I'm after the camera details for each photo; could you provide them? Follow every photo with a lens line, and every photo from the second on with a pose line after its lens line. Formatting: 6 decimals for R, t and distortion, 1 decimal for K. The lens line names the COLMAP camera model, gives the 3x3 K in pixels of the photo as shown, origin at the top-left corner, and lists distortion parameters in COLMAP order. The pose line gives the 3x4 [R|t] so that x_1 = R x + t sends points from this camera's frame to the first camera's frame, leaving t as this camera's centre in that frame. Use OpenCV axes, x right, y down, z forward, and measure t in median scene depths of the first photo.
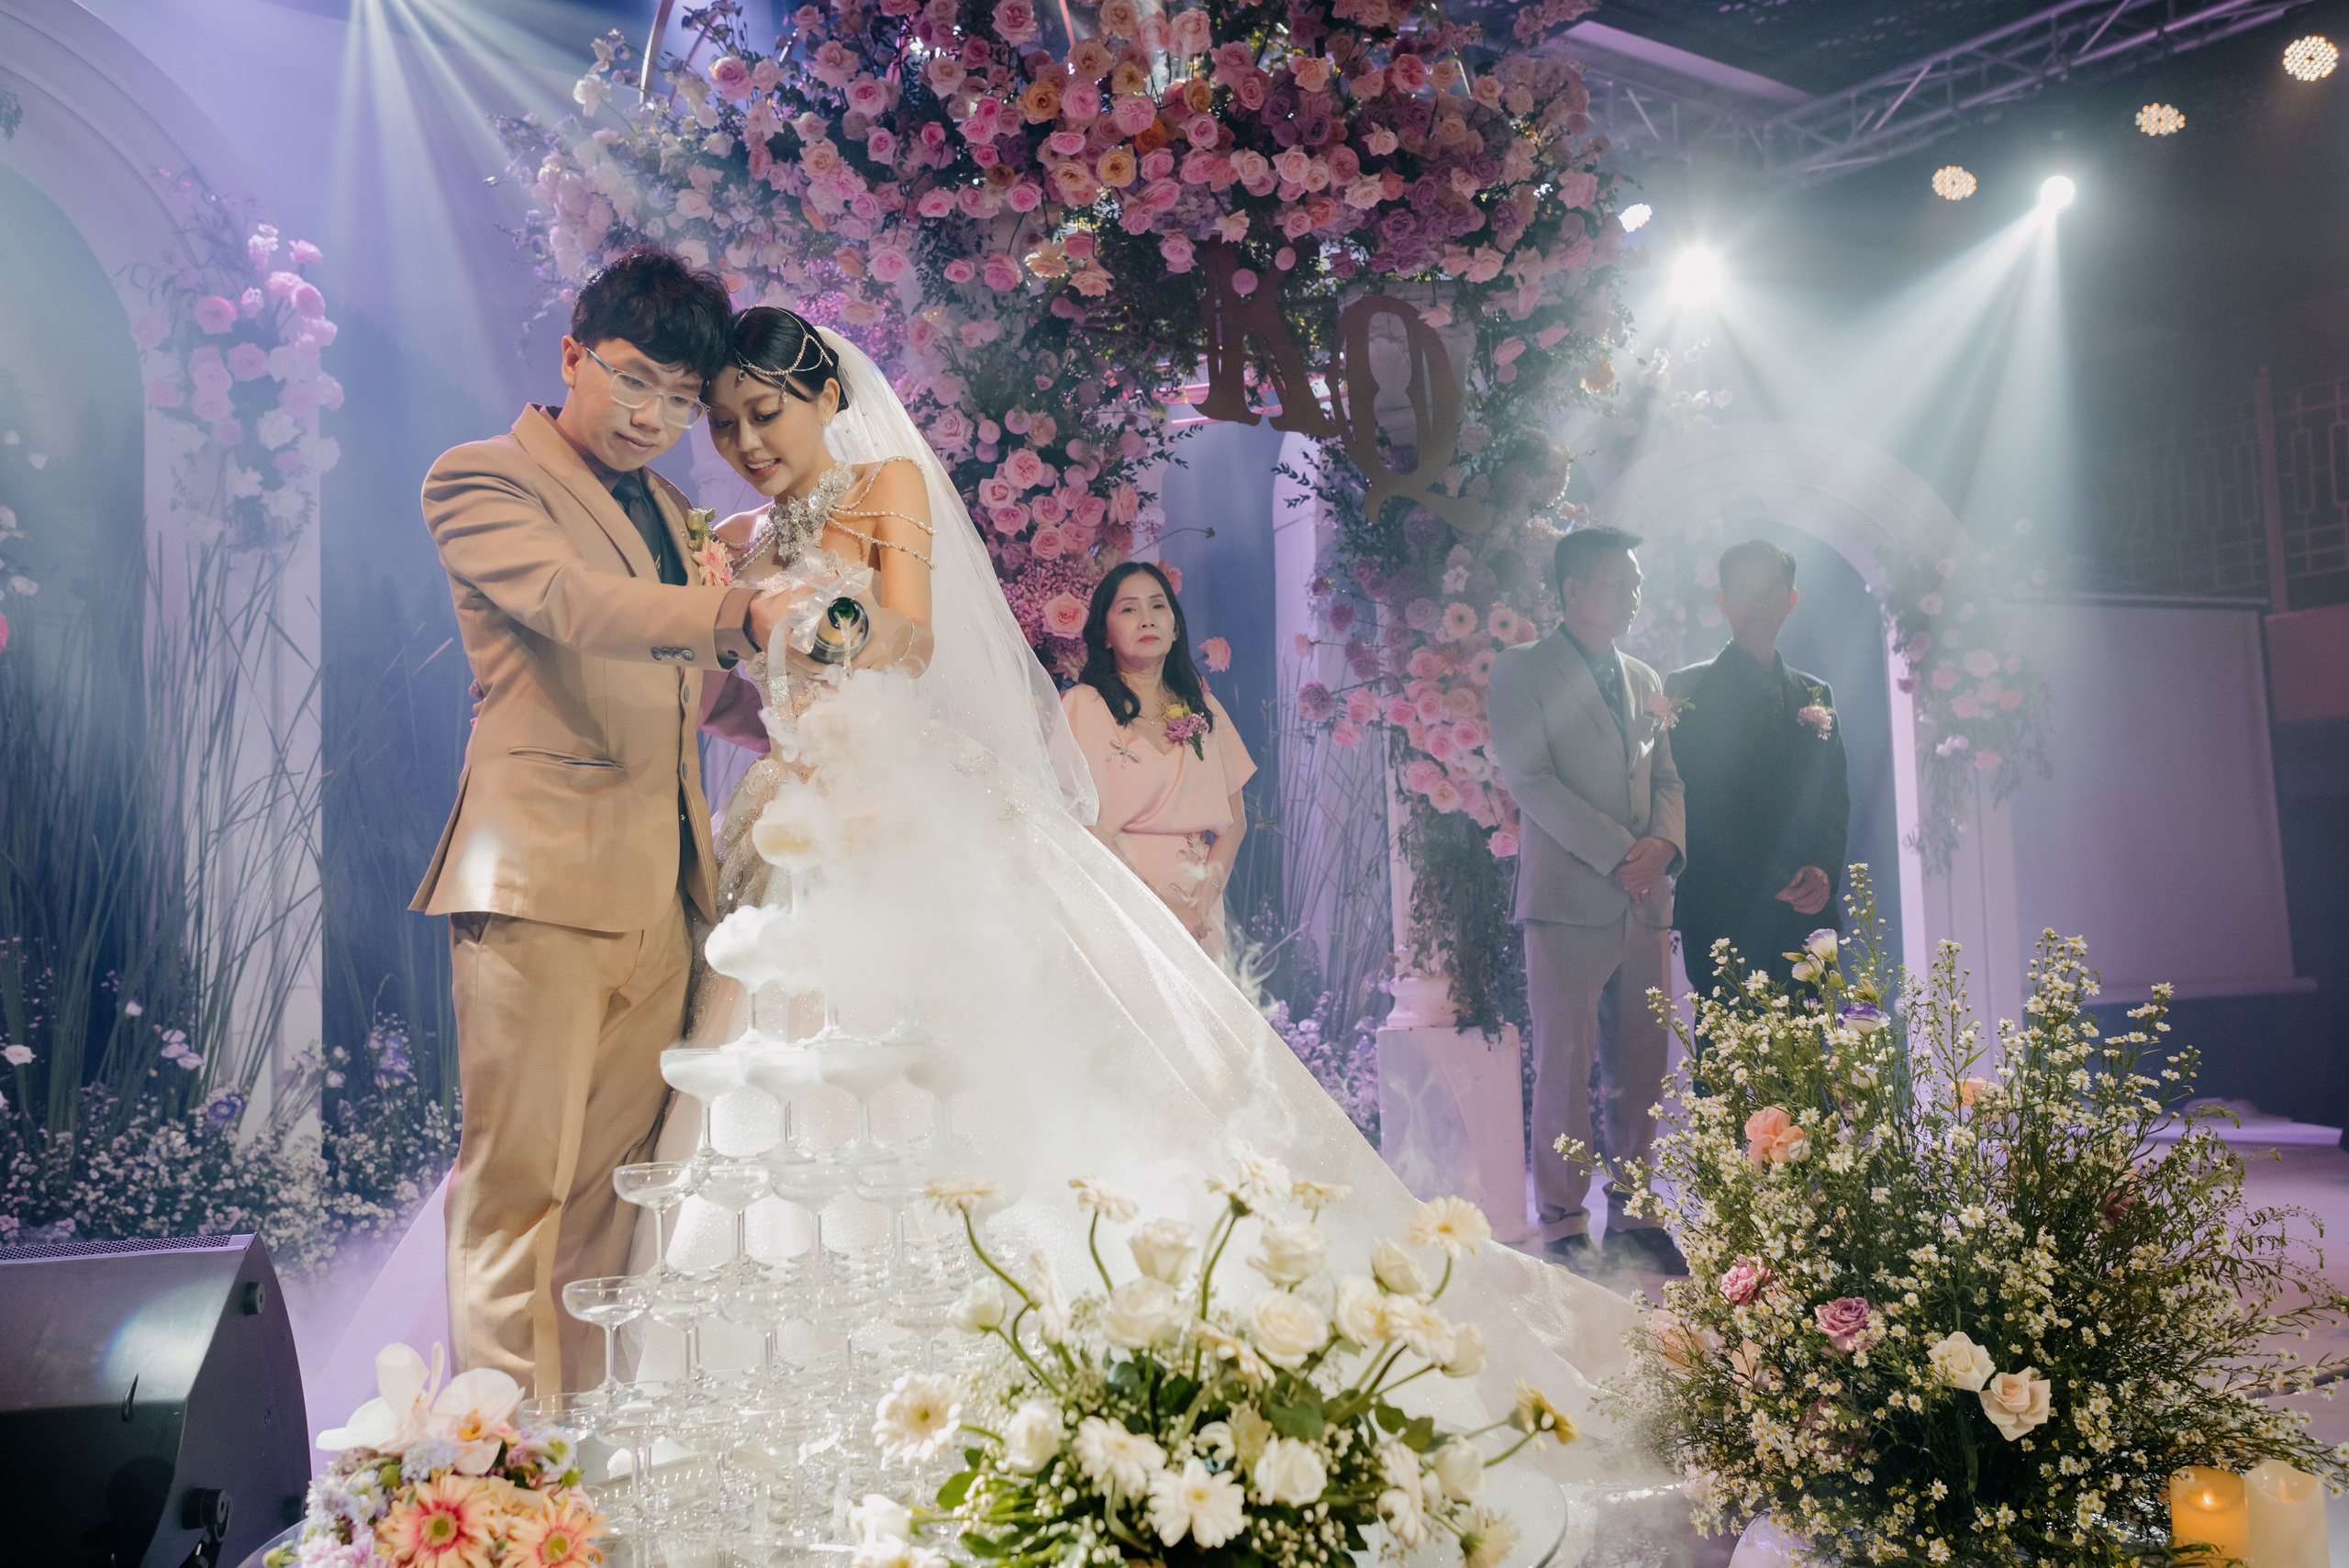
lens RADIAL K [[2233.7, 0, 1176.3], [0, 2233.7, 826.2], [0, 0, 1]] dist [-0.003165, 0.076128]
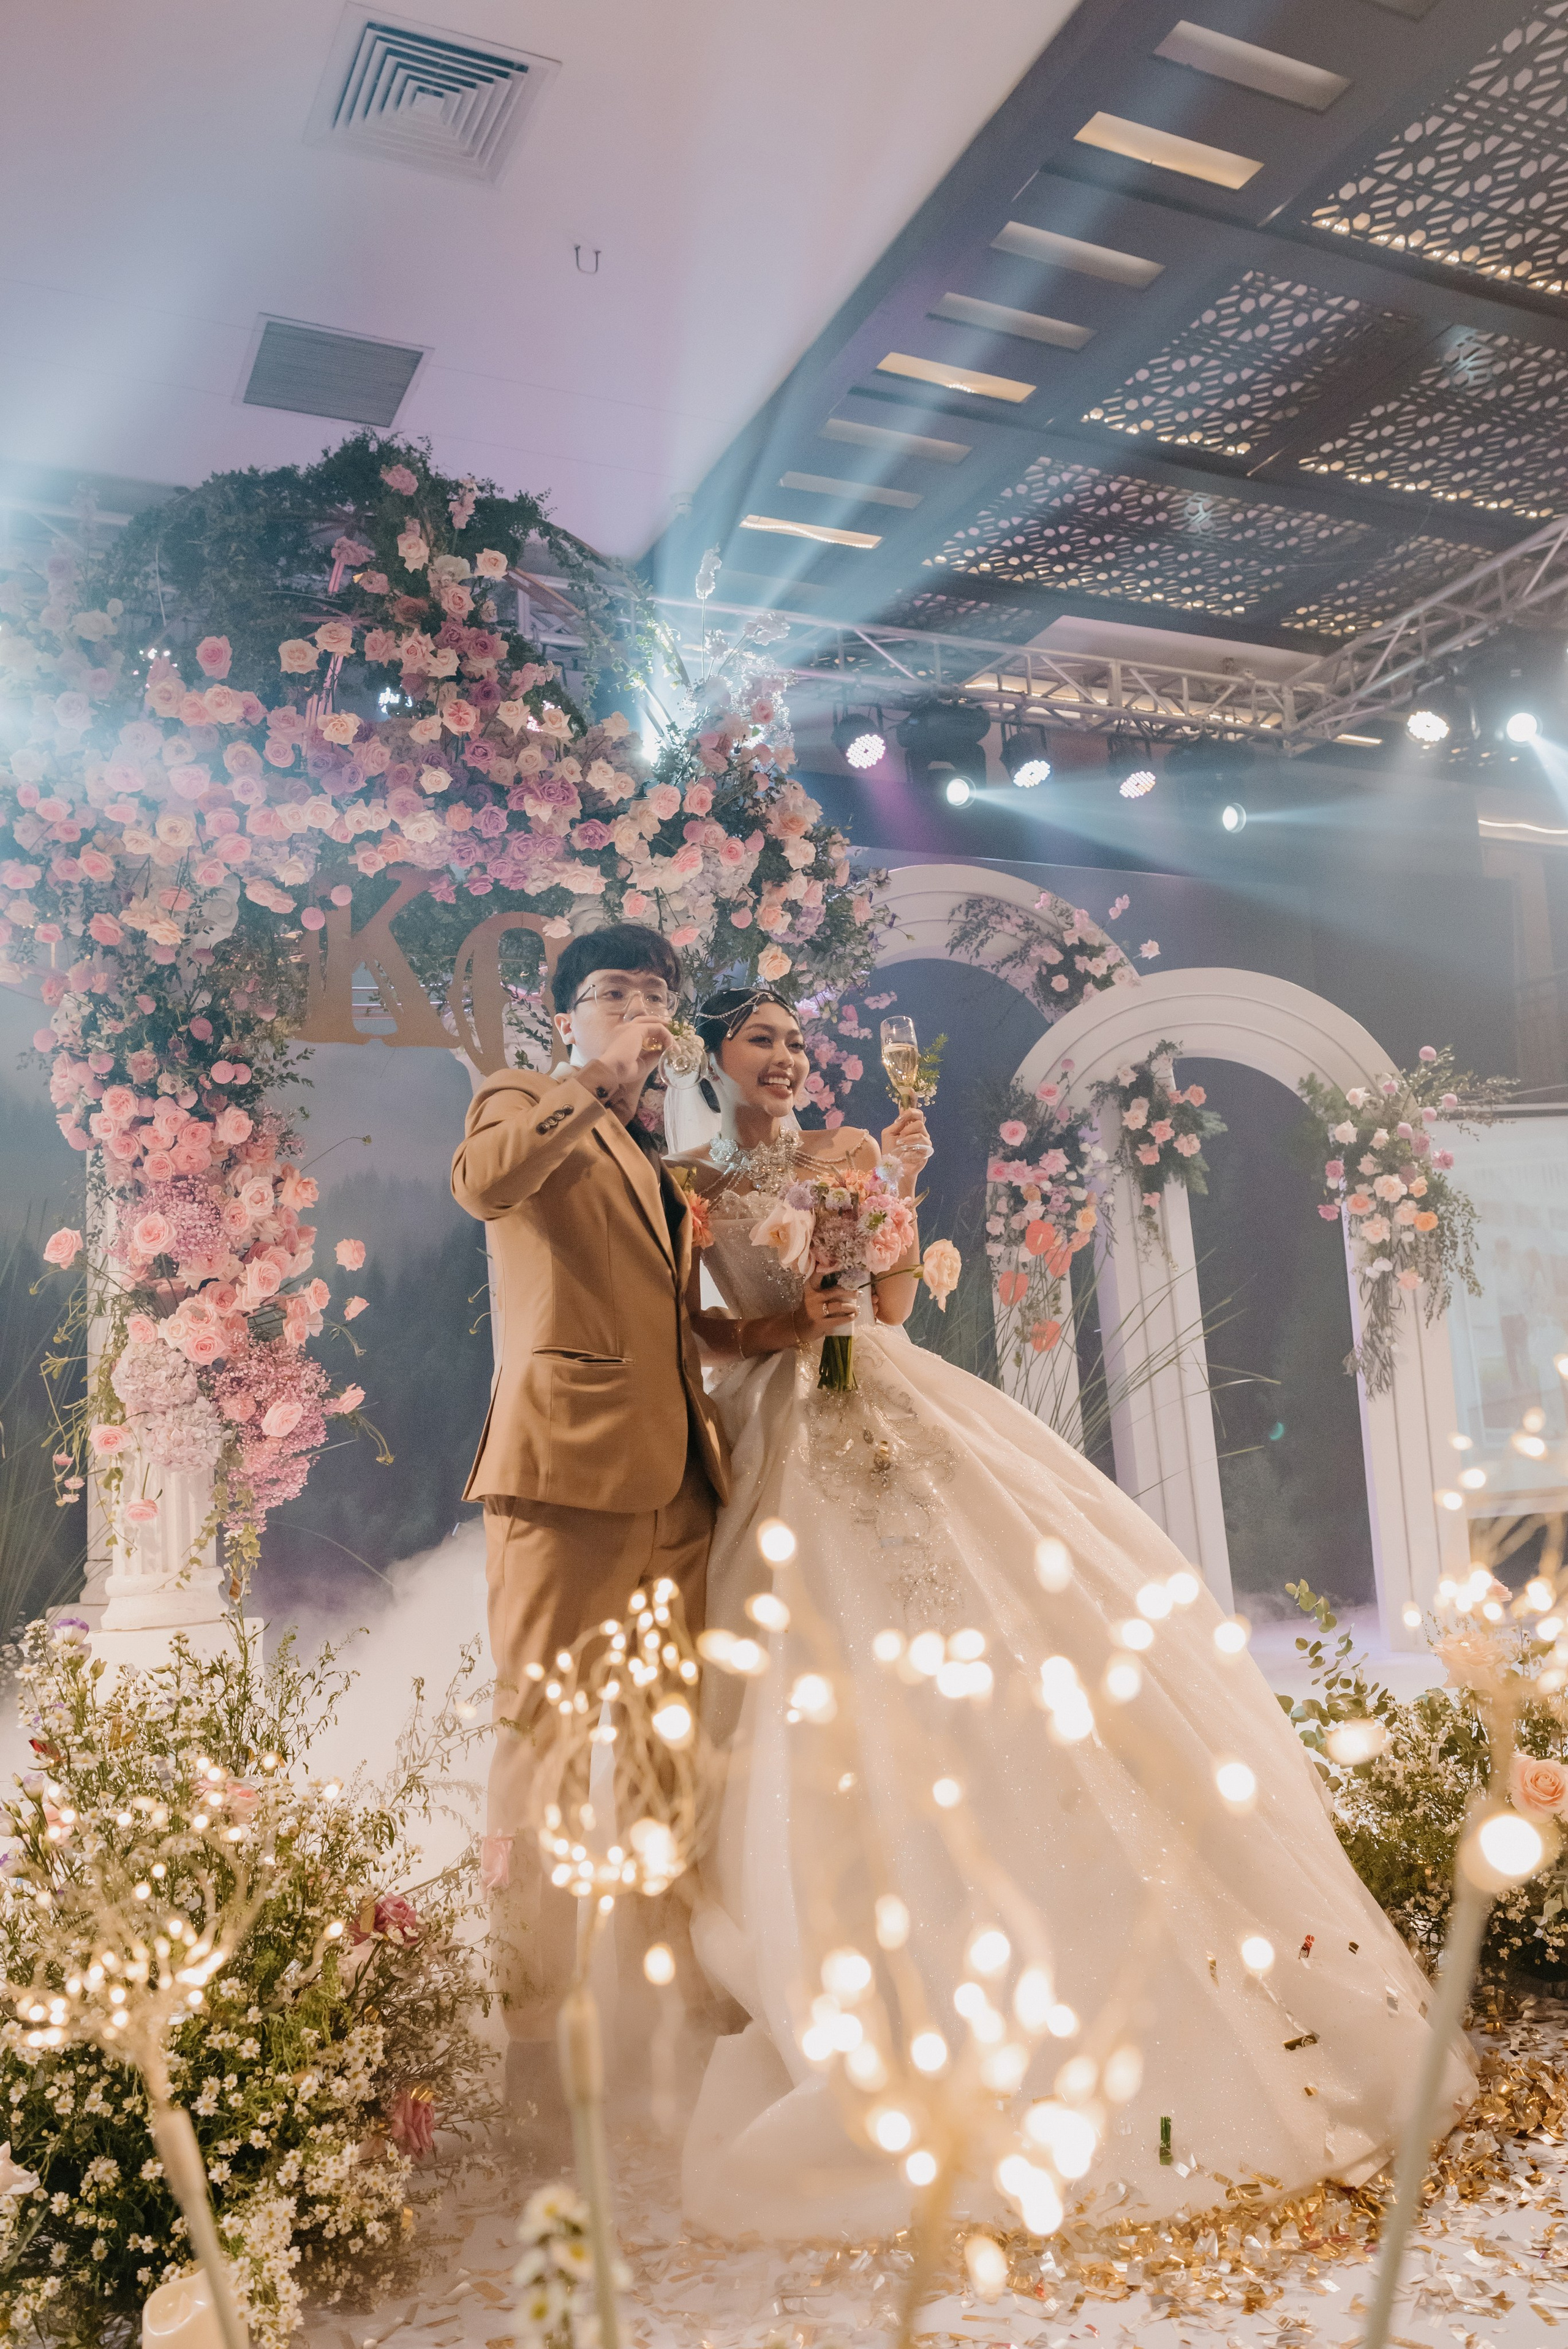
lens RADIAL K [[1887.1, 0, 805.8], [0, 1887.1, 1204.6], [0, 0, 1]] dist [-0.016519, -0.002446]
pose [[0.978645, -0.048823, -0.199675, 0.441547], [0.038237, 0.997668, -0.056533, -0.043757], [0.201969, 0.047691, 0.978230, 0.155242]]
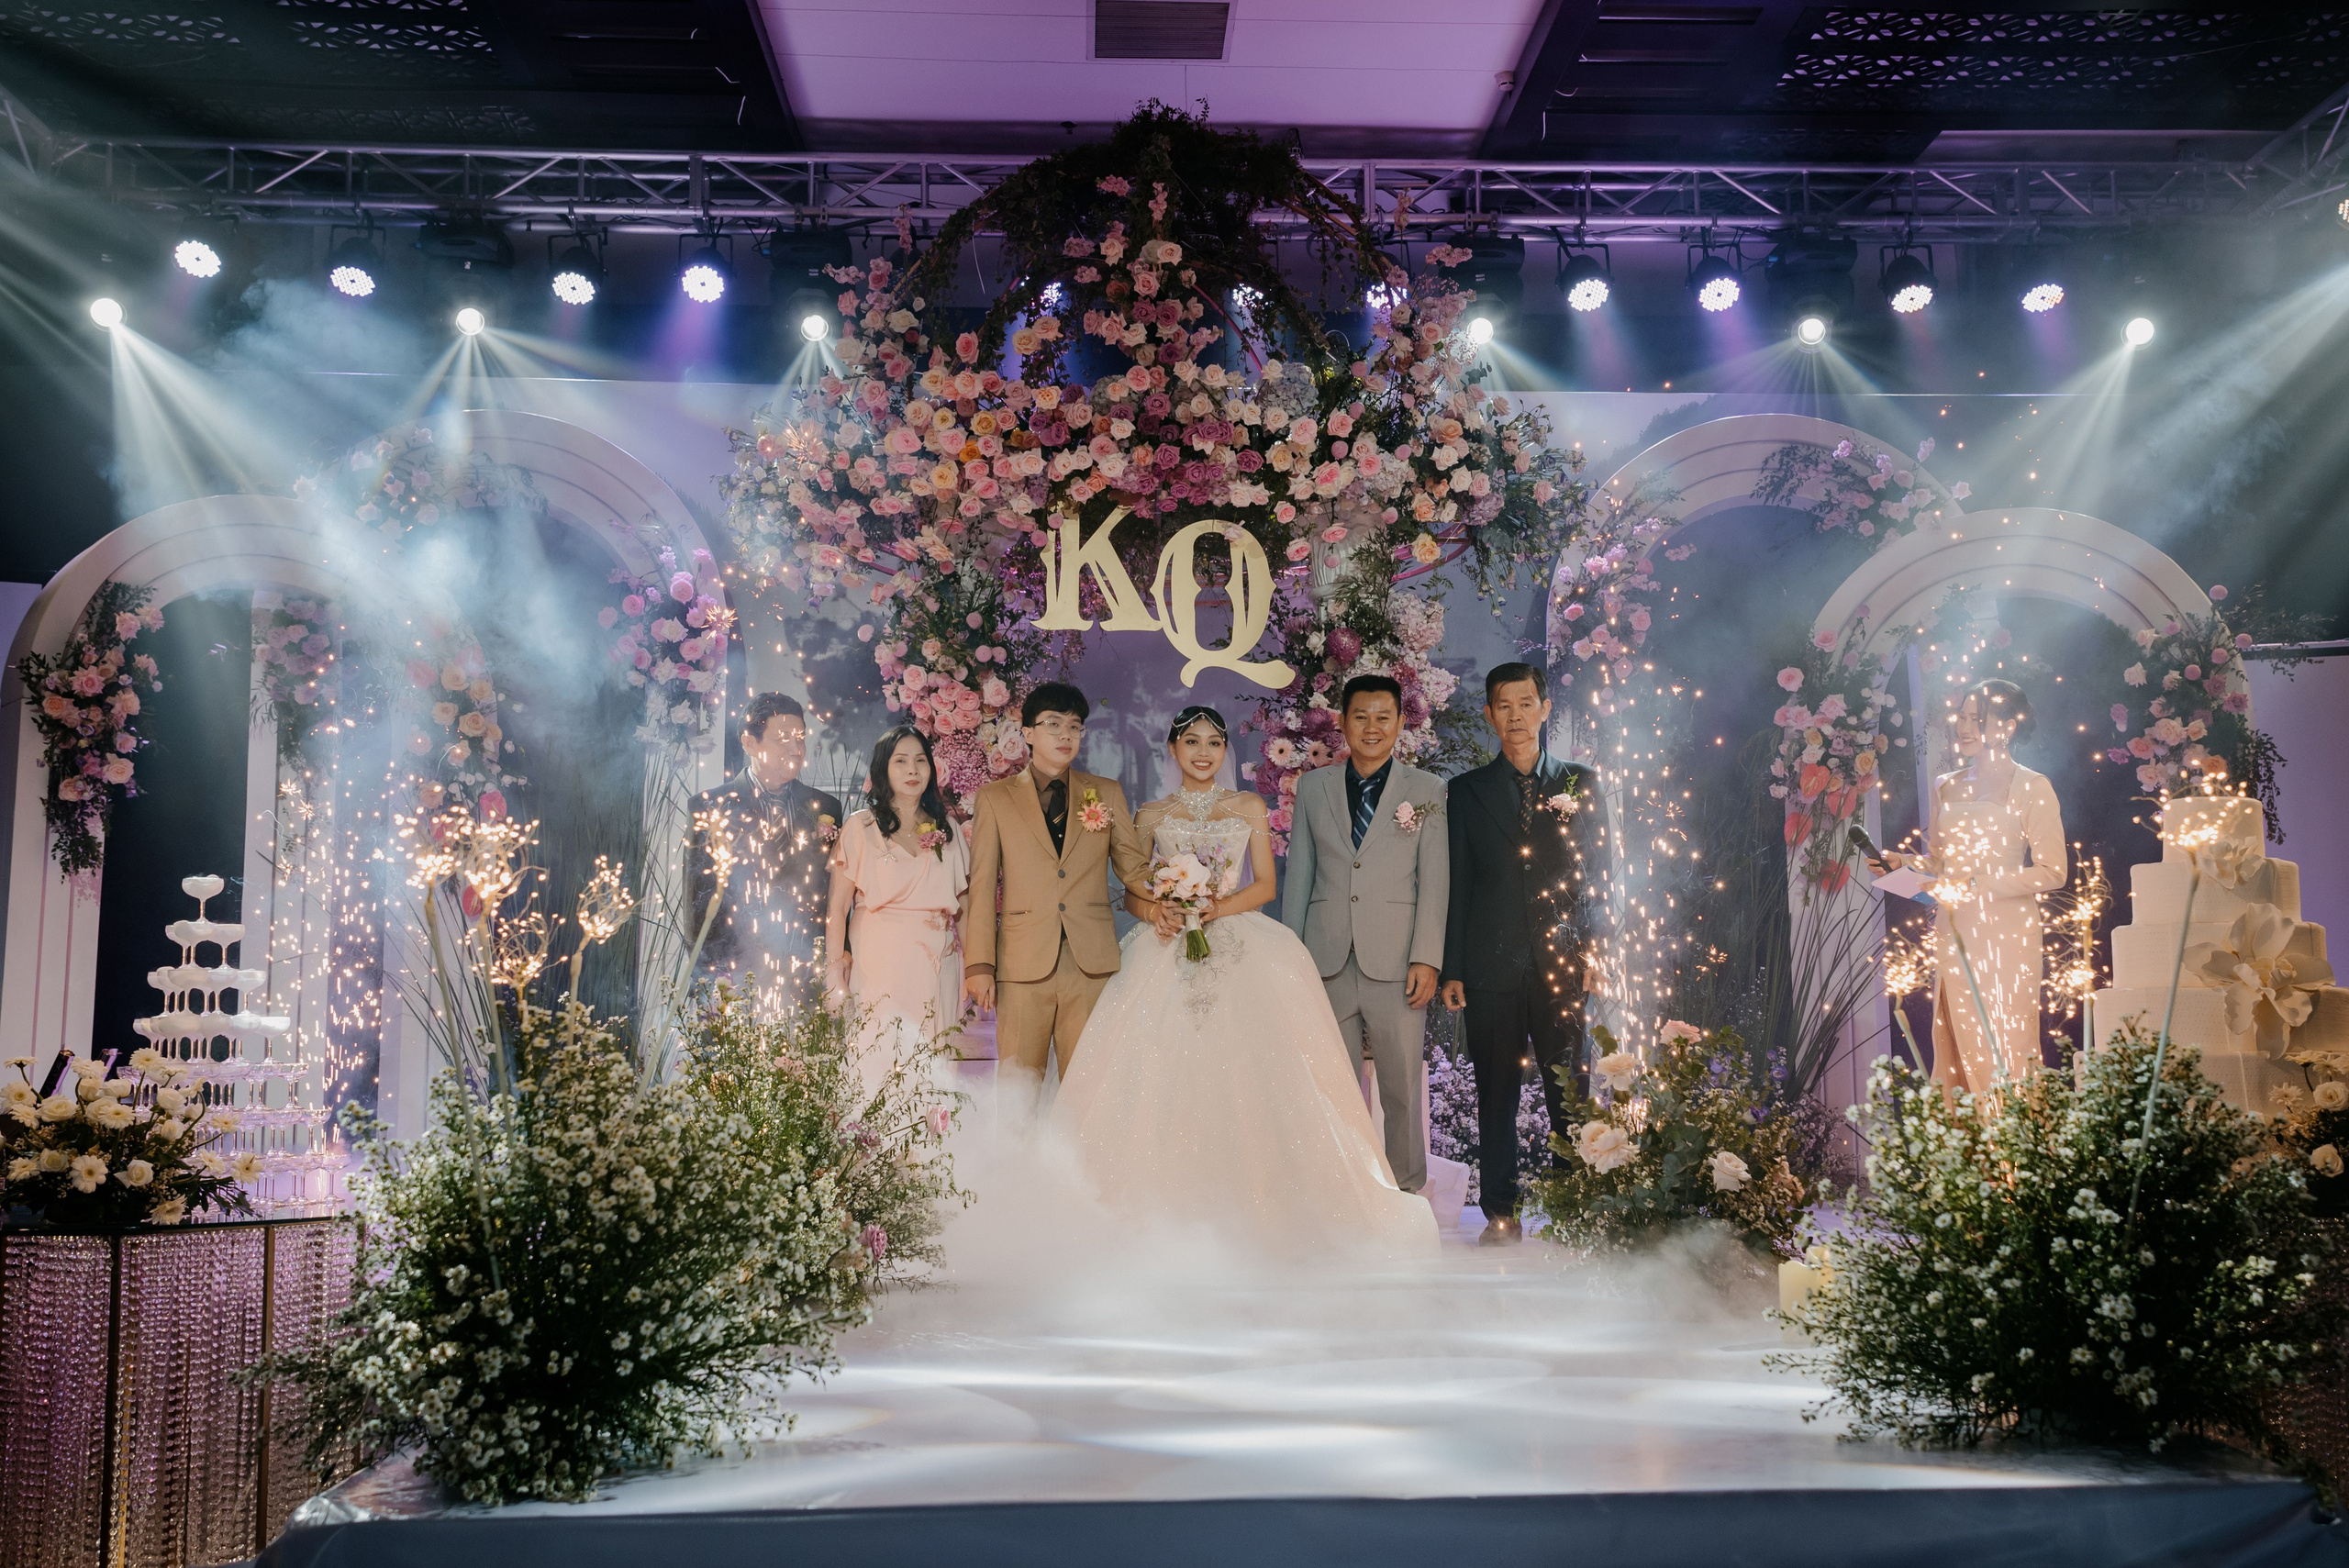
lens RADIAL K [[2369.6, 0, 1206.9], [0, 2369.6, 890.0], [0, 0, 1]] dist [0.002854, 0.009771]
pose [[0.827249, -0.016883, -0.561581, 0.987556], [0.015829, 0.999852, -0.006740, -0.001037], [0.561612, -0.003314, 0.827394, -0.224045]]
